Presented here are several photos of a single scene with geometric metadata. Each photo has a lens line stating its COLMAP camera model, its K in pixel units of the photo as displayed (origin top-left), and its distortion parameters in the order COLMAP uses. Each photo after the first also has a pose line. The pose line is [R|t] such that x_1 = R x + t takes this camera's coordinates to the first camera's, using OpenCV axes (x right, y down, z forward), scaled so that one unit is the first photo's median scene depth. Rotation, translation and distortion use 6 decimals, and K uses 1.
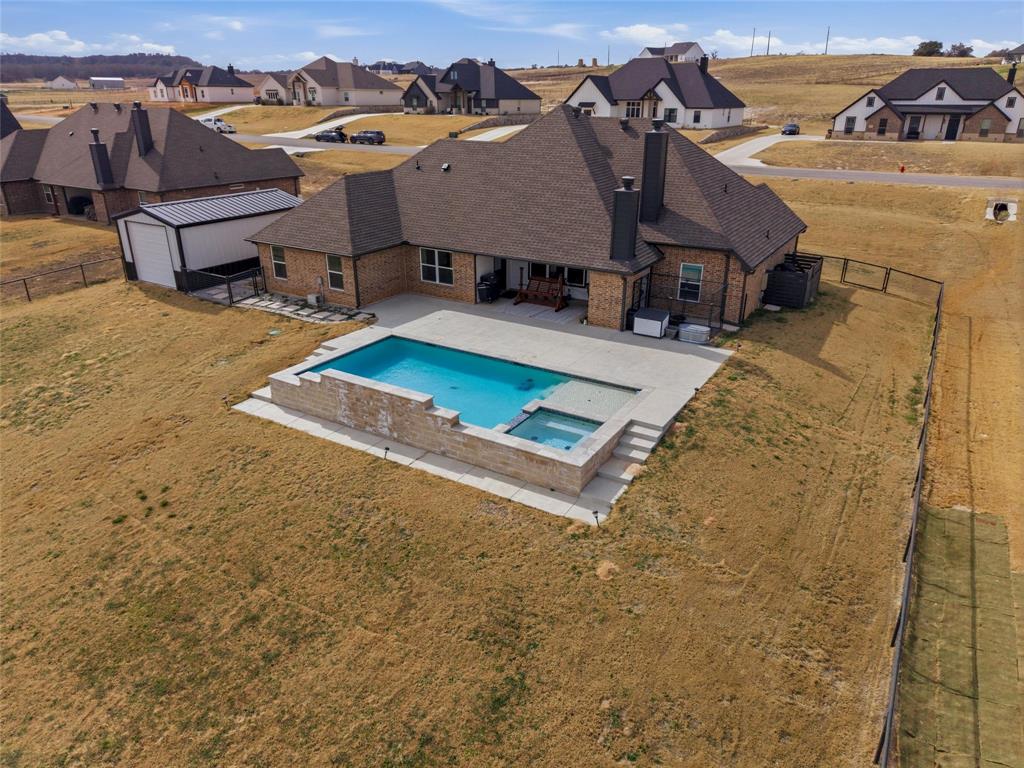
lens RADIAL K [[682.7, 0, 512.9], [0, 682.7, 381.1], [0, 0, 1]] dist [0.041579, -0.046367]
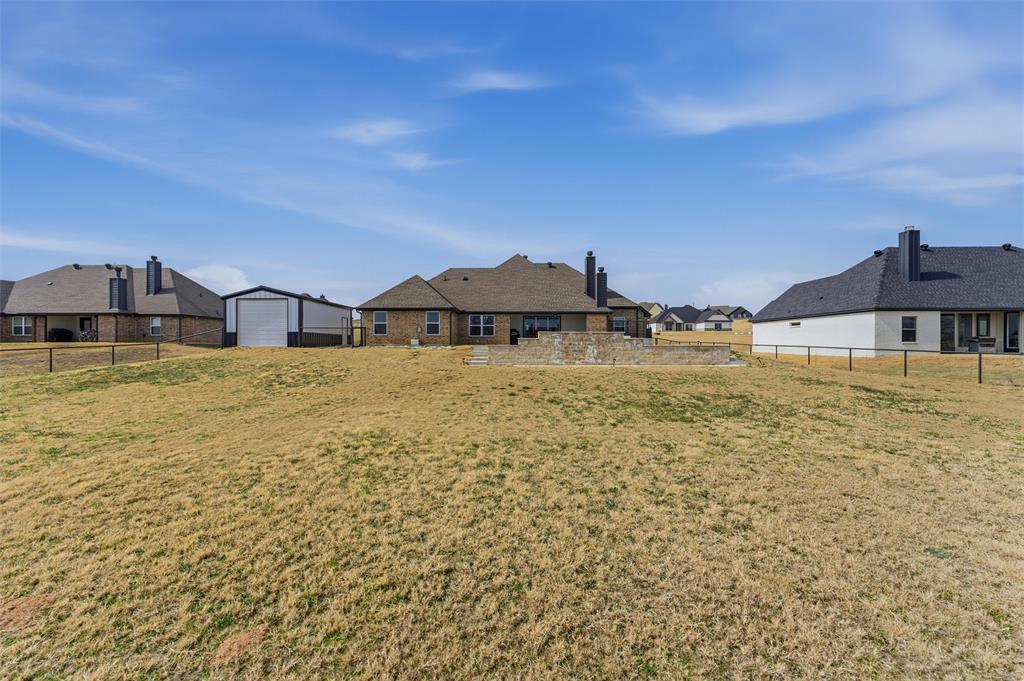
lens RADIAL K [[412.3, 0, 507.9], [0, 412.3, 342.9], [0, 0, 1]] dist [-0.000046, -0.000078]
pose [[0.865849, 0.001801, 0.500302, -0.550788], [0.191124, 0.922960, -0.334091, 0.212027], [-0.462360, 0.384892, 0.798800, 0.198851]]
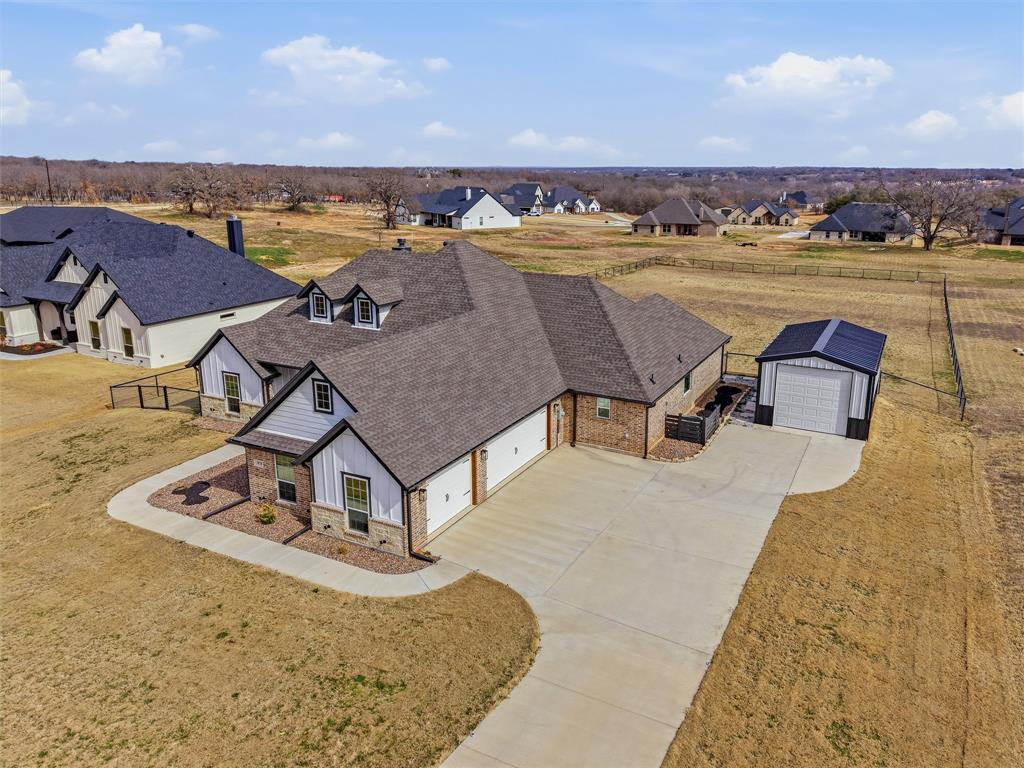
lens RADIAL K [[749.7, 0, 556.8], [0, 749.7, 351.8], [0, 0, 1]] dist [0.005620, -0.003292]
pose [[-0.995841, 0.017186, -0.089473, 0.025137], [-0.039760, 0.801618, 0.596514, -0.971926], [0.081975, 0.597590, -0.797600, 2.071274]]
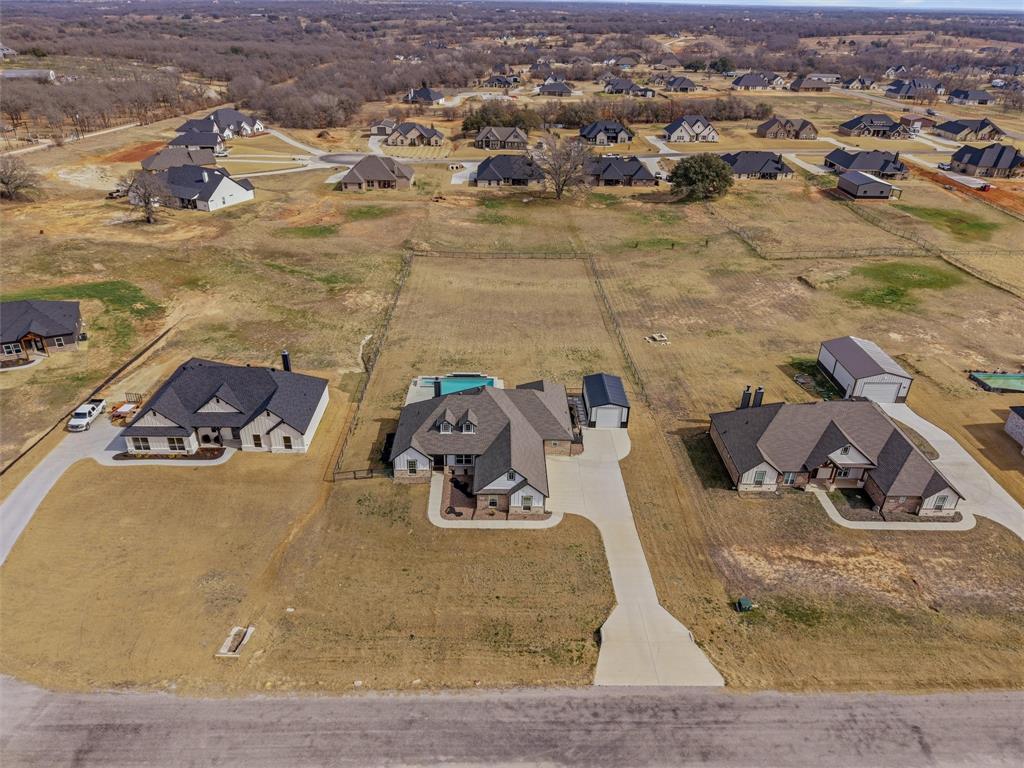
lens RADIAL K [[712.8, 0, 513.1], [0, 712.8, 359.3], [0, 0, 1]] dist [0.080272, -0.126303]
pose [[-0.845040, 0.226043, -0.484573, 1.285840], [-0.223966, 0.673287, 0.704644, -2.452047], [0.485537, 0.703981, -0.518329, 2.447307]]
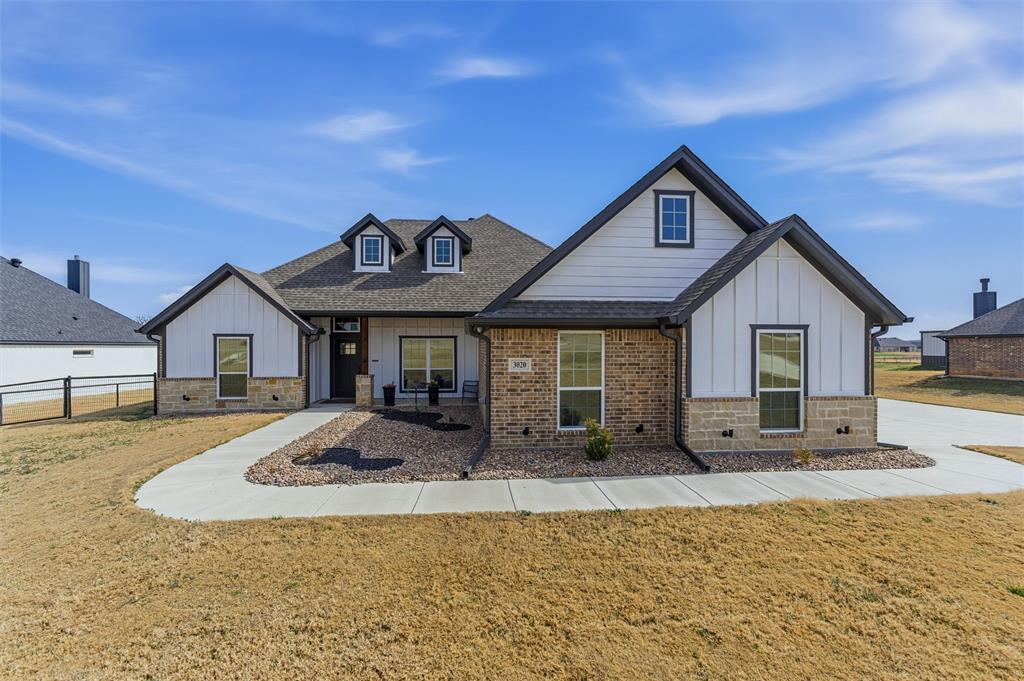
lens RADIAL K [[427.5, 0, 505.4], [0, 427.5, 347.1], [0, 0, 1]] dist [-0.000038, -0.000067]
pose [[-0.799484, 0.005976, -0.600658, 0.447253], [-0.227600, 0.922379, 0.312114, -0.447136], [0.555899, 0.386240, -0.736067, 1.631381]]
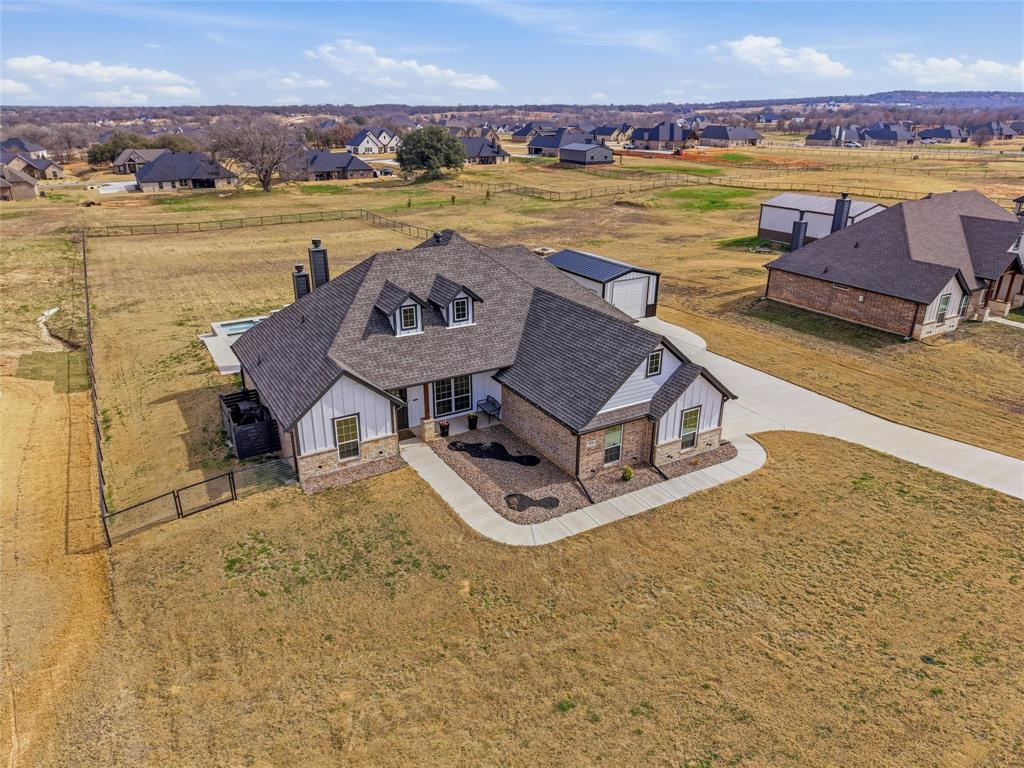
lens RADIAL K [[682.7, 0, 512.9], [0, 682.7, 381.1], [0, 0, 1]] dist [0.041579, -0.046367]
pose [[-0.472295, 0.327495, -0.818343, 1.032727], [-0.342331, 0.787383, 0.512677, -0.842395], [0.812248, 0.522279, -0.259765, 1.554542]]
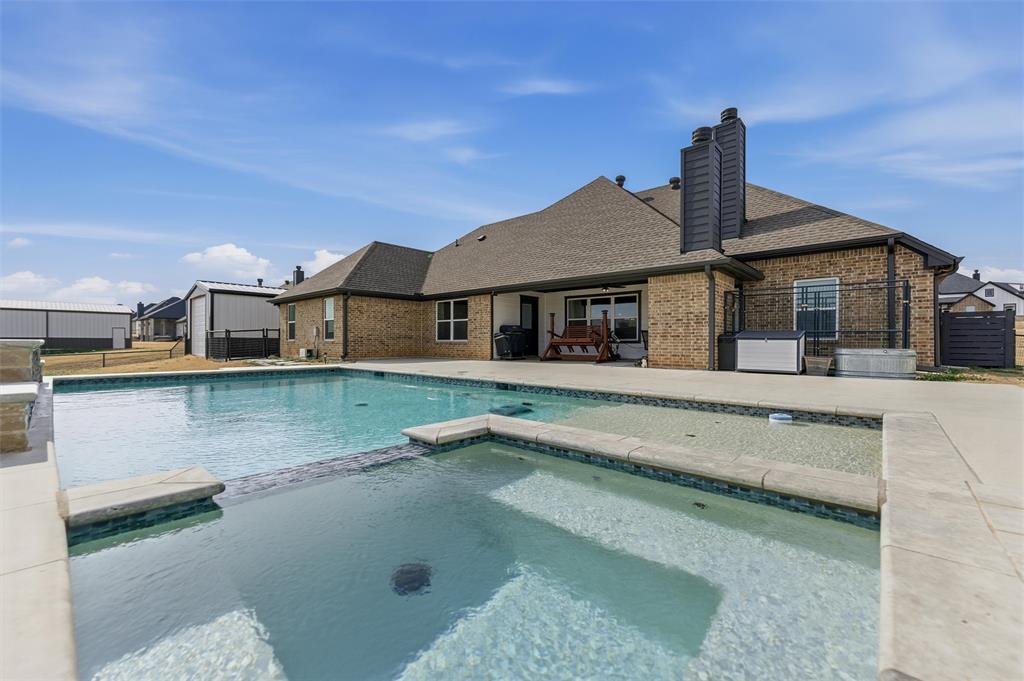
lens RADIAL K [[419.1, 0, 505.5], [0, 419.1, 340.3], [0, 0, 1]] dist [-0.000935, -0.000295]
pose [[0.982770, 0.000357, -0.184830, 0.046638], [-0.071898, 0.921977, -0.380511, 0.043364], [0.170274, 0.387244, 0.906118, 0.558558]]
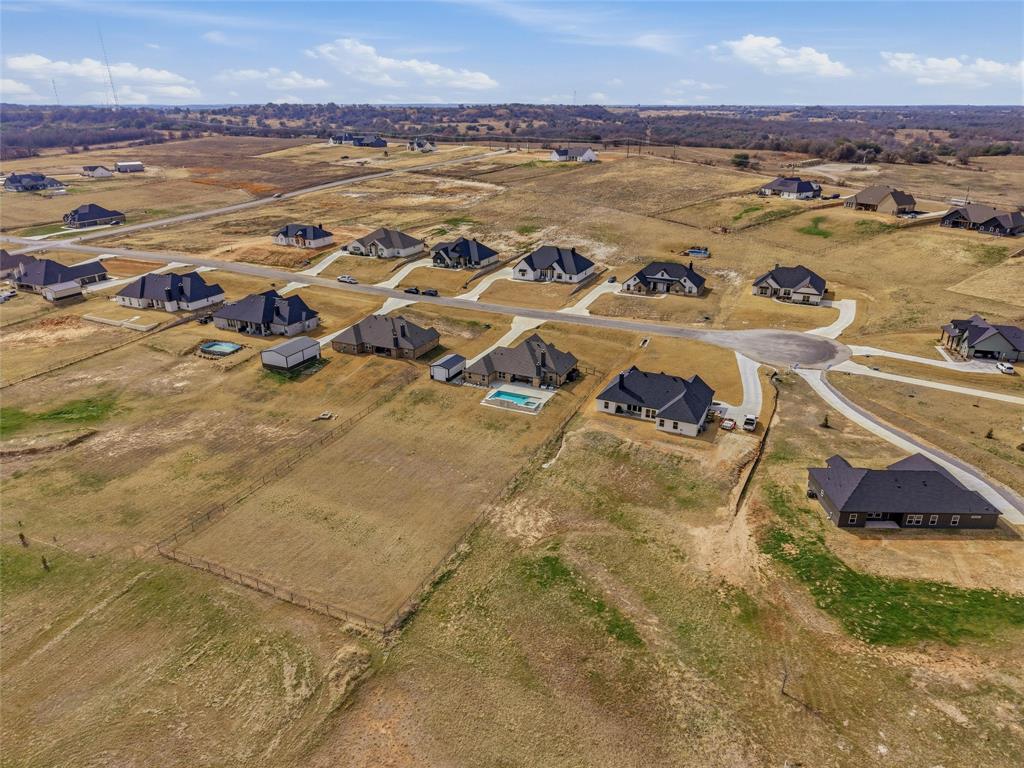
lens RADIAL K [[682.7, 0, 512.9], [0, 682.7, 381.1], [0, 0, 1]] dist [0.041579, -0.046367]
pose [[0.994156, -0.041332, 0.099723, -0.529520], [0.042282, 0.999078, -0.007437, -0.084569], [-0.099324, 0.011610, 0.994987, -3.964799]]
